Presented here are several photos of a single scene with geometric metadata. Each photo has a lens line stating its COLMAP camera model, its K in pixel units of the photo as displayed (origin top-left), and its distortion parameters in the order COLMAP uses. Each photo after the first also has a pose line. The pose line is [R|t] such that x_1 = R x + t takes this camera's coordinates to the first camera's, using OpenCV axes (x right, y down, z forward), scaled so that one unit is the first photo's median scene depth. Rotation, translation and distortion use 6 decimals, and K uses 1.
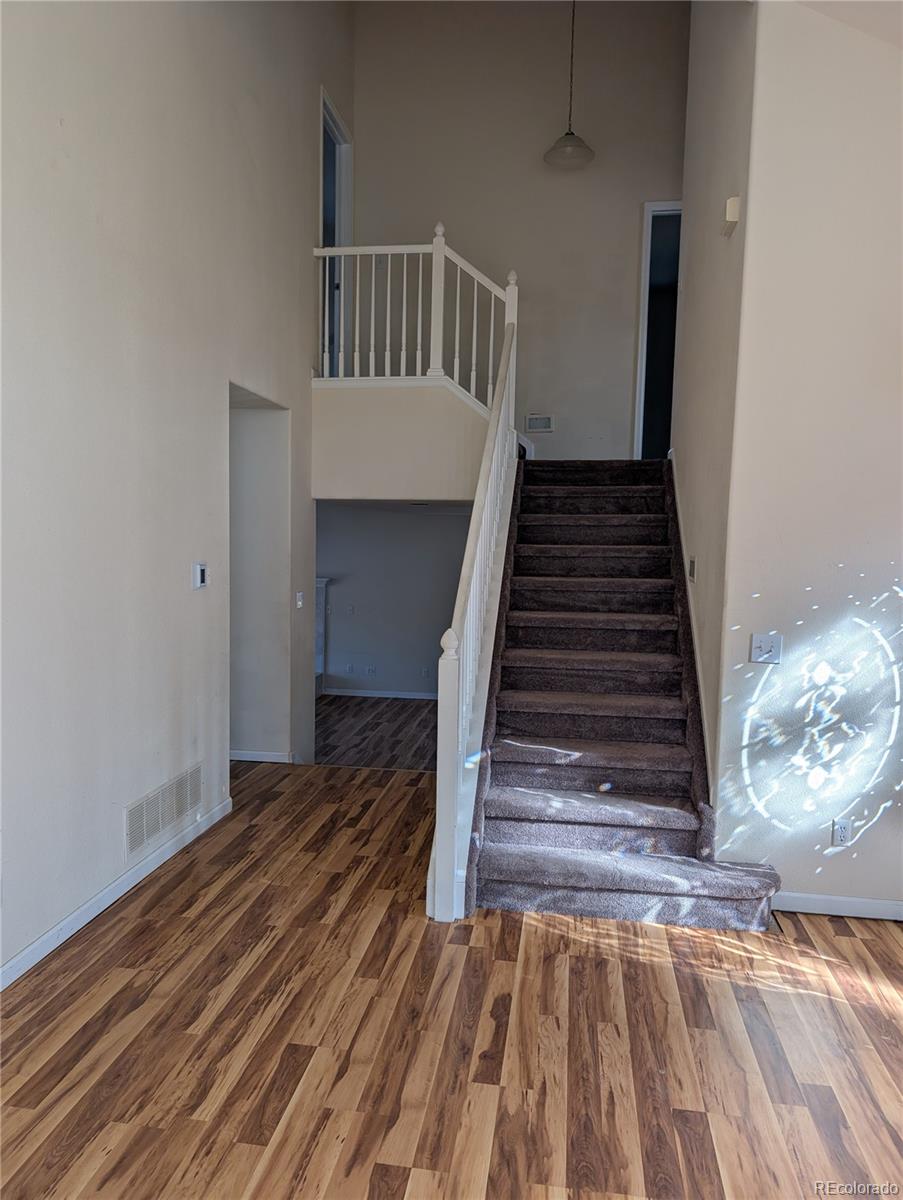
lens RADIAL K [[842.3, 0, 450.0], [0, 842.3, 601.5], [0, 0, 1]] dist [0.006255, -0.003001]
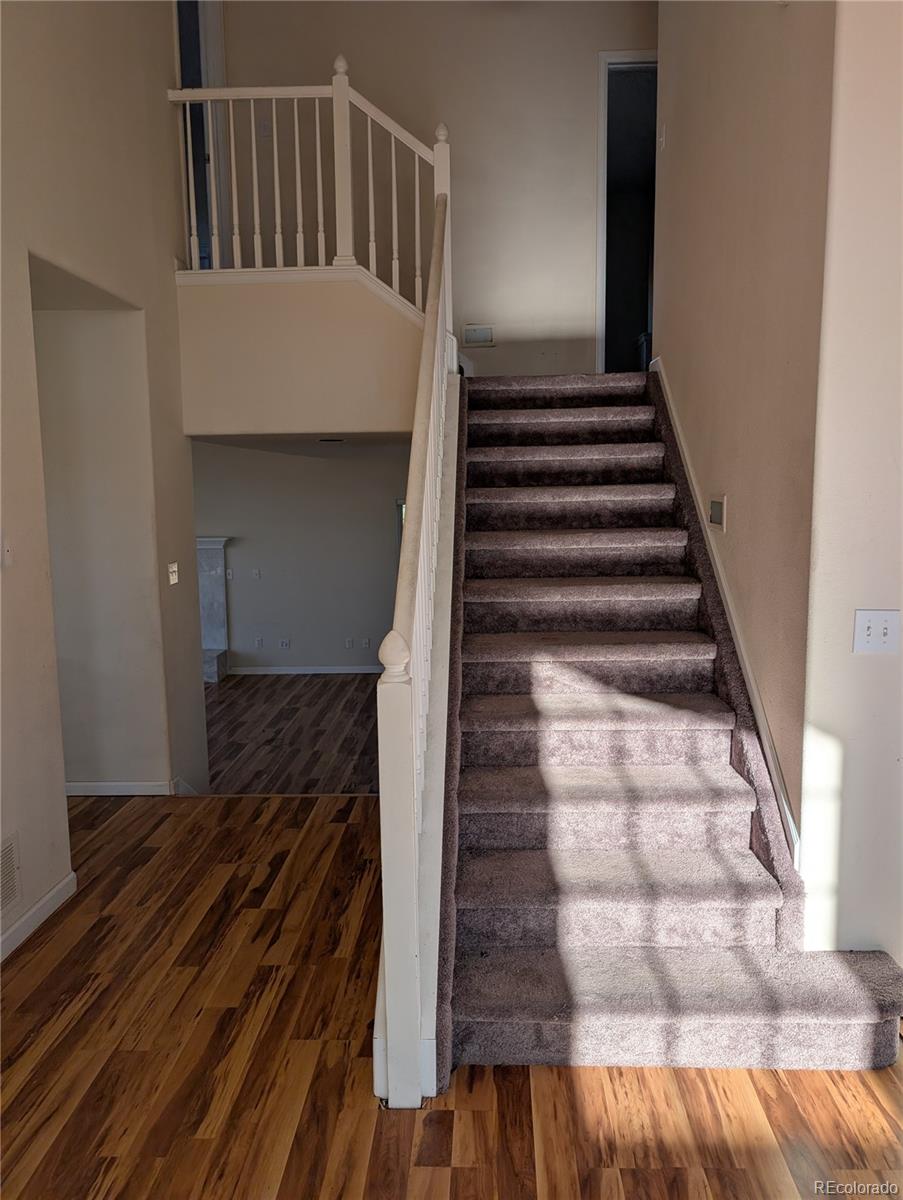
lens RADIAL K [[842.3, 0, 471.9], [0, 842.3, 596.3], [0, 0, 1]] dist [0.006255, -0.003001]
pose [[0.991826, -0.046462, 0.118834, -0.008930], [0.039769, 0.997519, 0.058081, -0.015243], [-0.121238, -0.052880, 0.991214, 0.255500]]
